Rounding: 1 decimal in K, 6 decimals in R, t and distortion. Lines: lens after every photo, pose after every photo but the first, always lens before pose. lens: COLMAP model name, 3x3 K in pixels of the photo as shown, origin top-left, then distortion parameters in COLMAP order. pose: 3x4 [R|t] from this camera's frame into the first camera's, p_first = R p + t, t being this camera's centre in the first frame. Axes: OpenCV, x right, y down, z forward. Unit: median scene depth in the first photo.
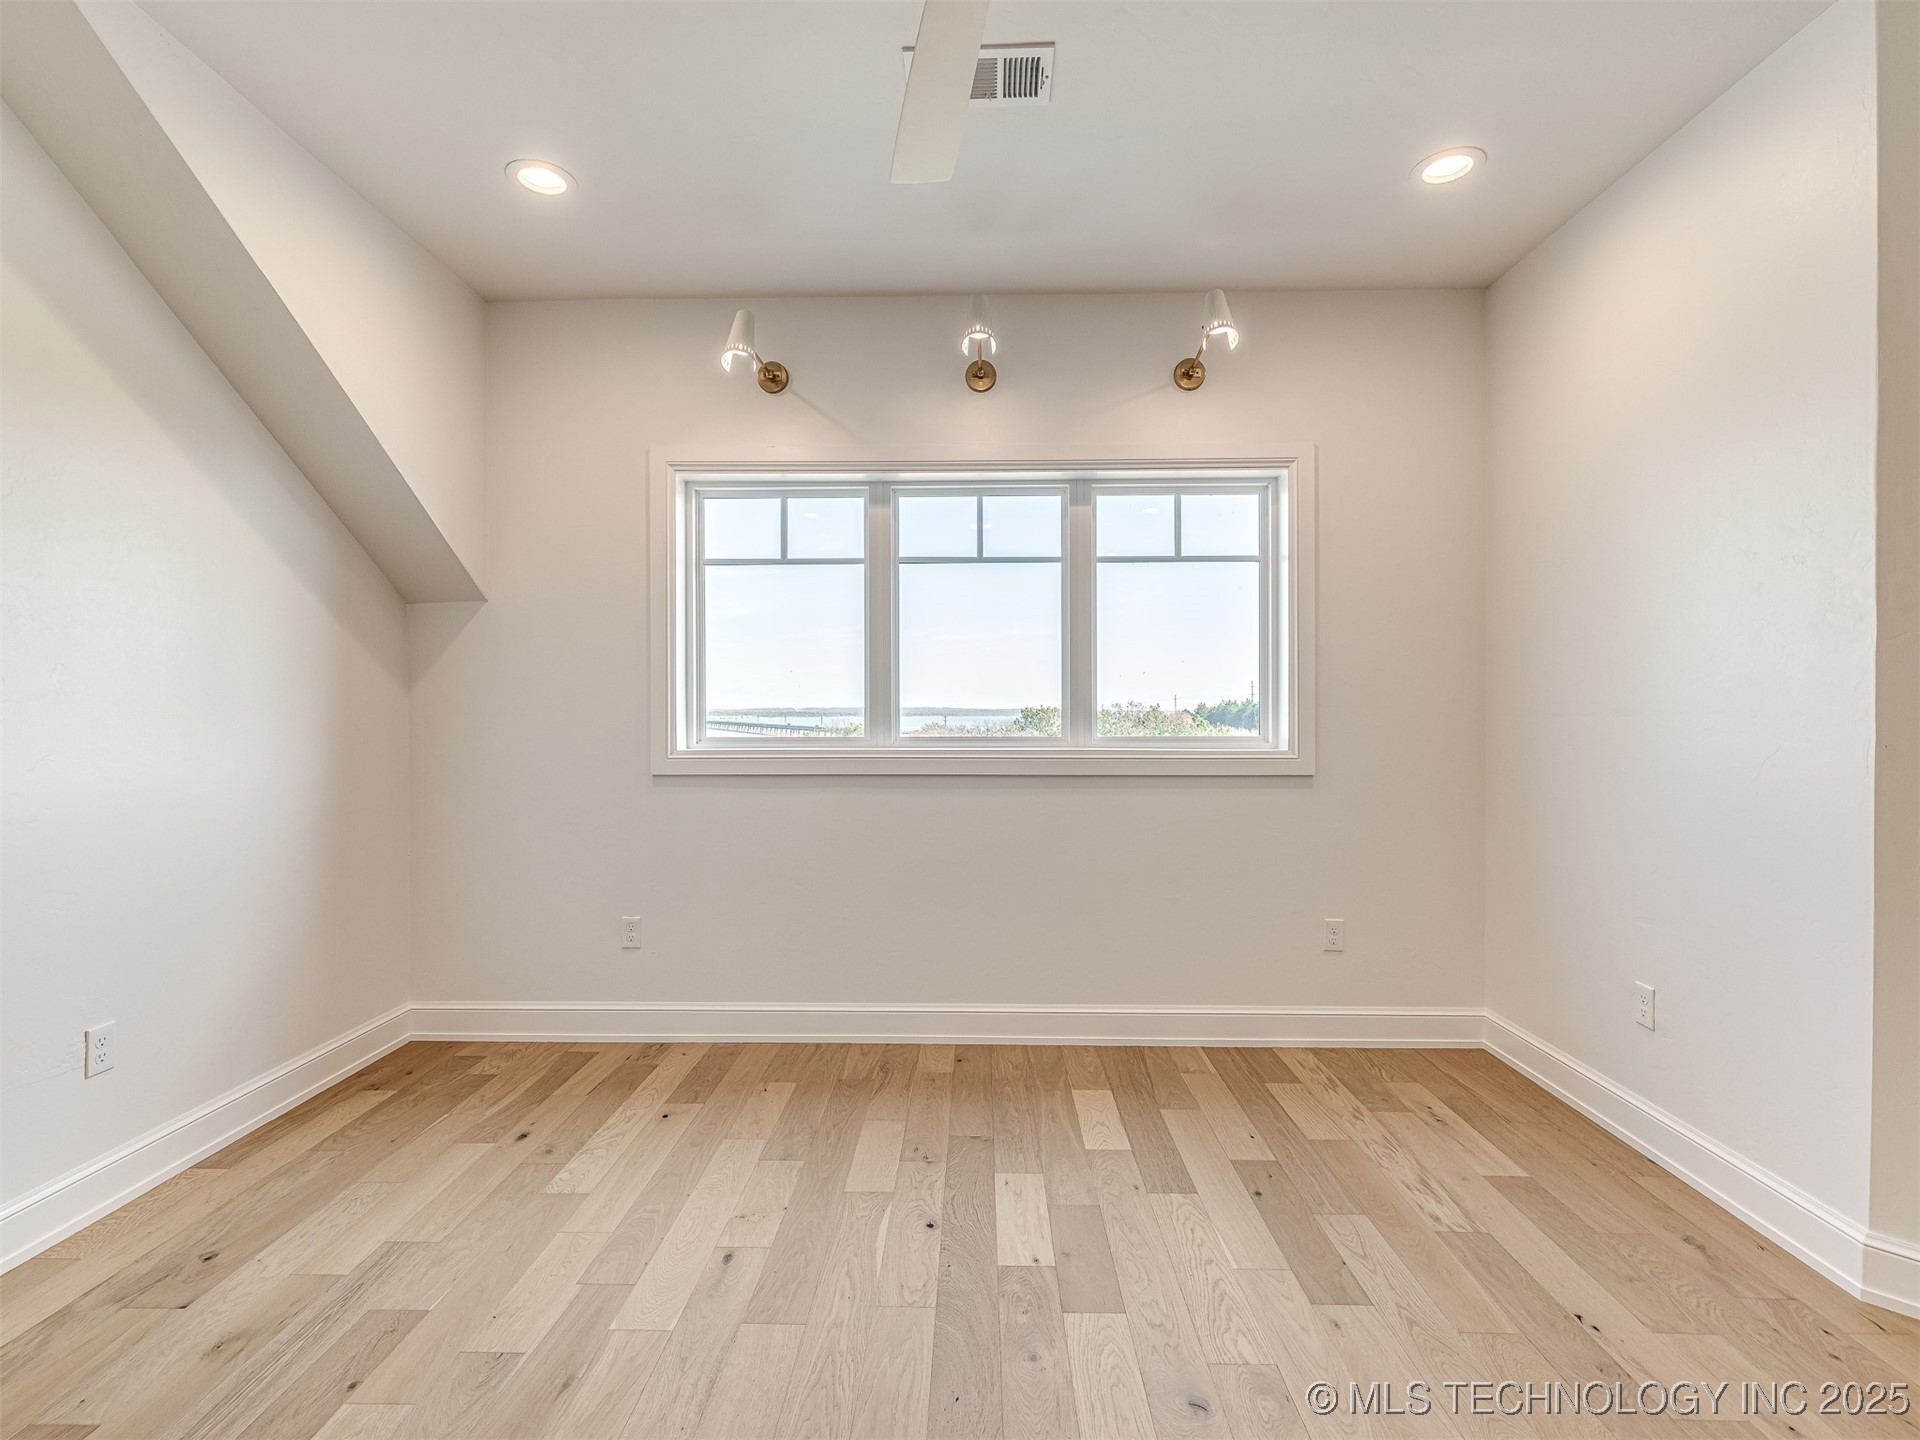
lens RADIAL K [[926.5, 0, 958.3], [0, 926.5, 718.1], [0, 0, 1]] dist [-0.001523, 0.003028]
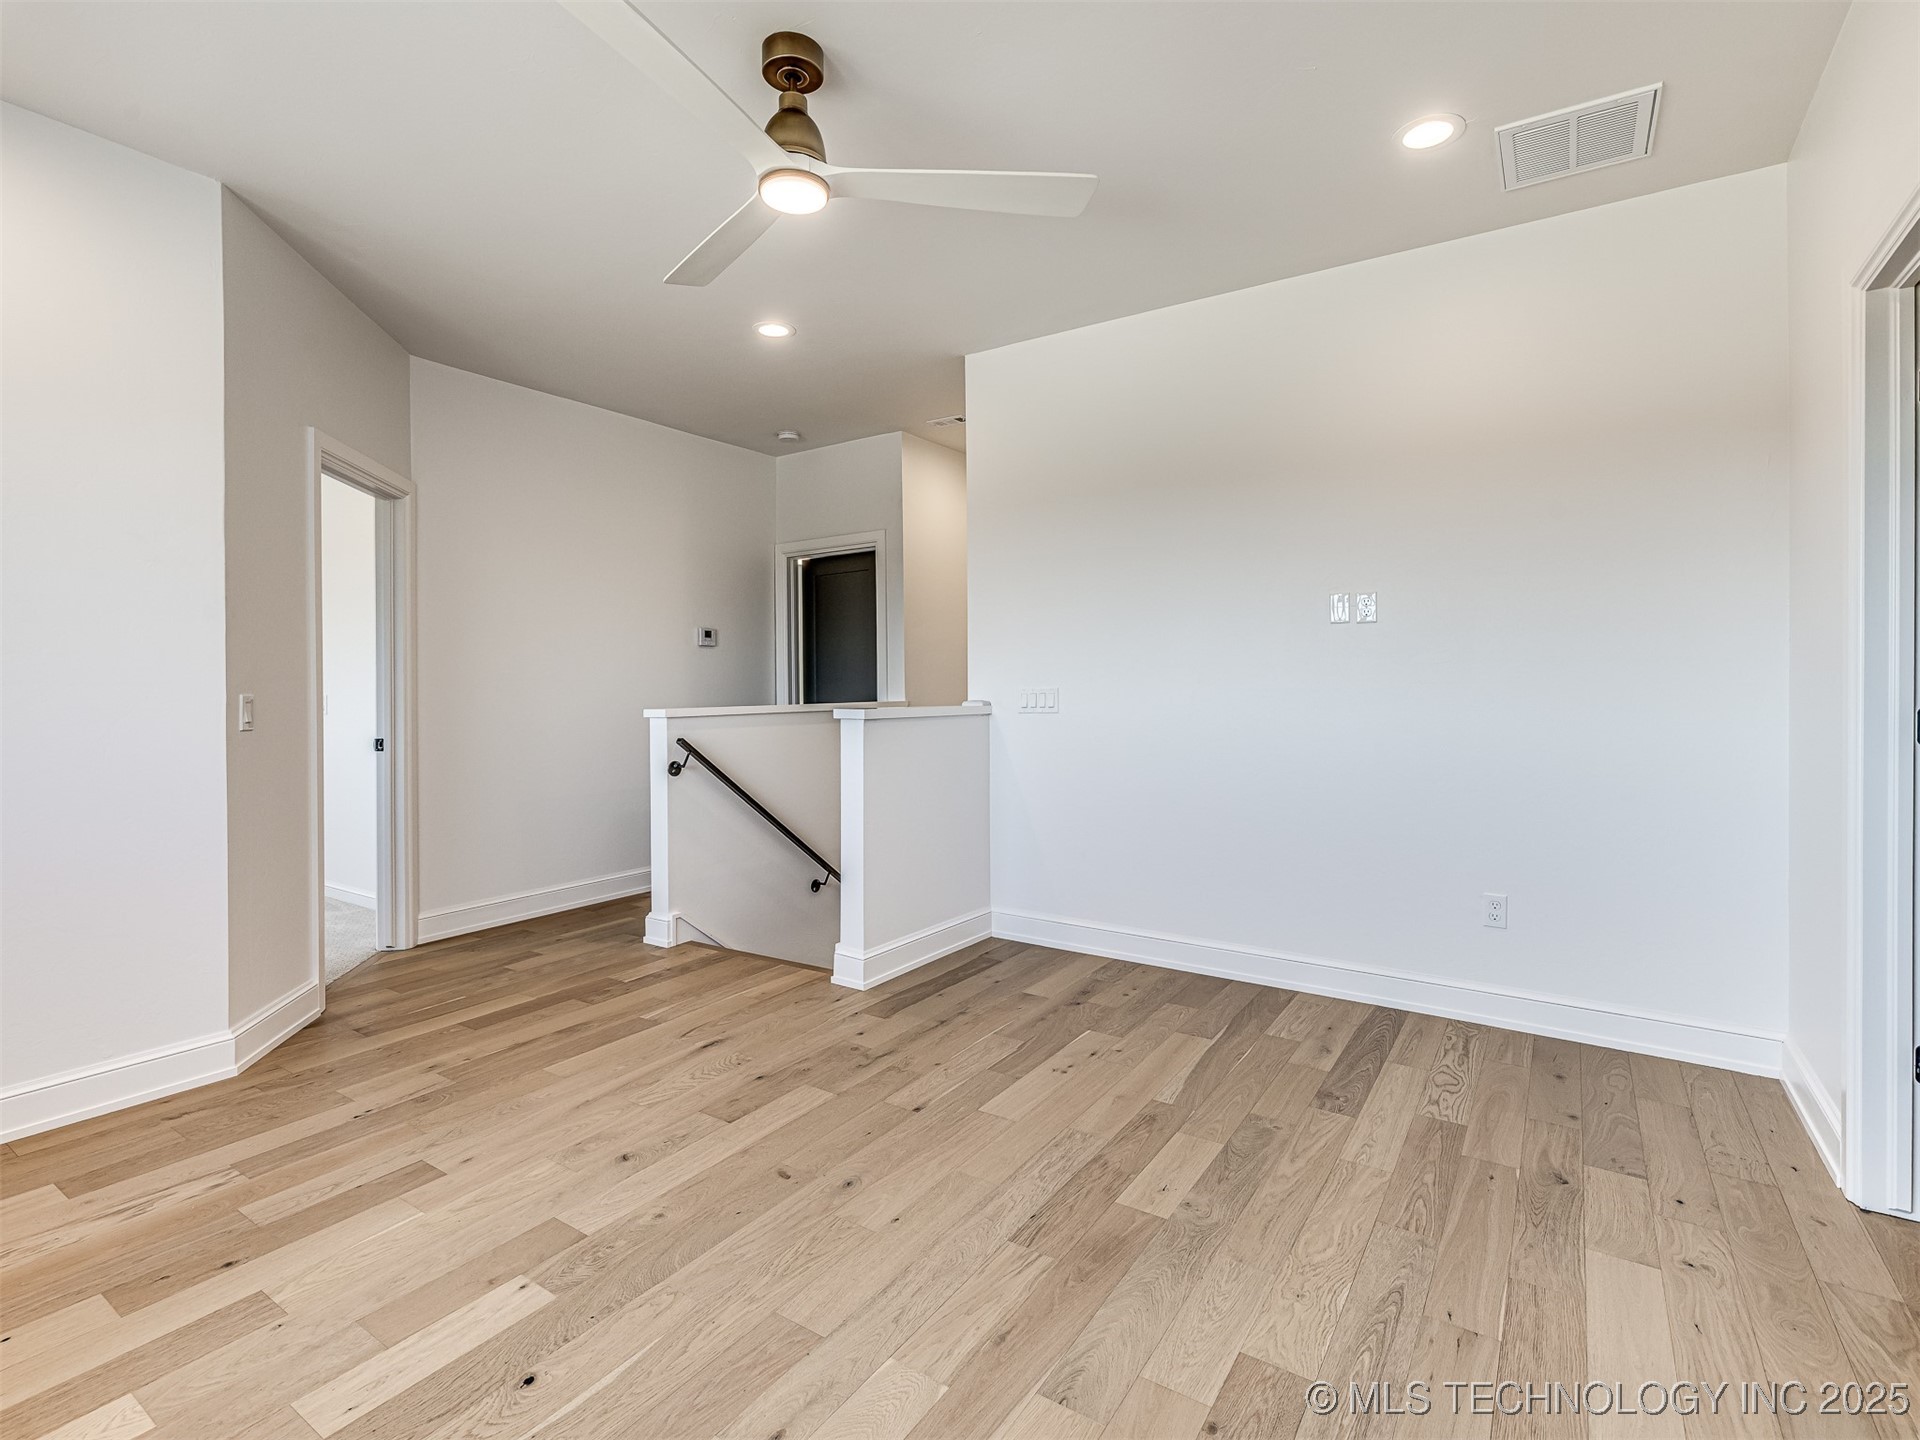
lens RADIAL K [[926.5, 0, 959.3], [0, 926.5, 707.7], [0, 0, 1]] dist [-0.001523, 0.003028]
pose [[-0.850445, -0.006840, 0.526020, -0.832755], [0.002468, 0.999853, 0.016993, 0.011391], [-0.526059, 0.015750, -0.850302, 1.713785]]
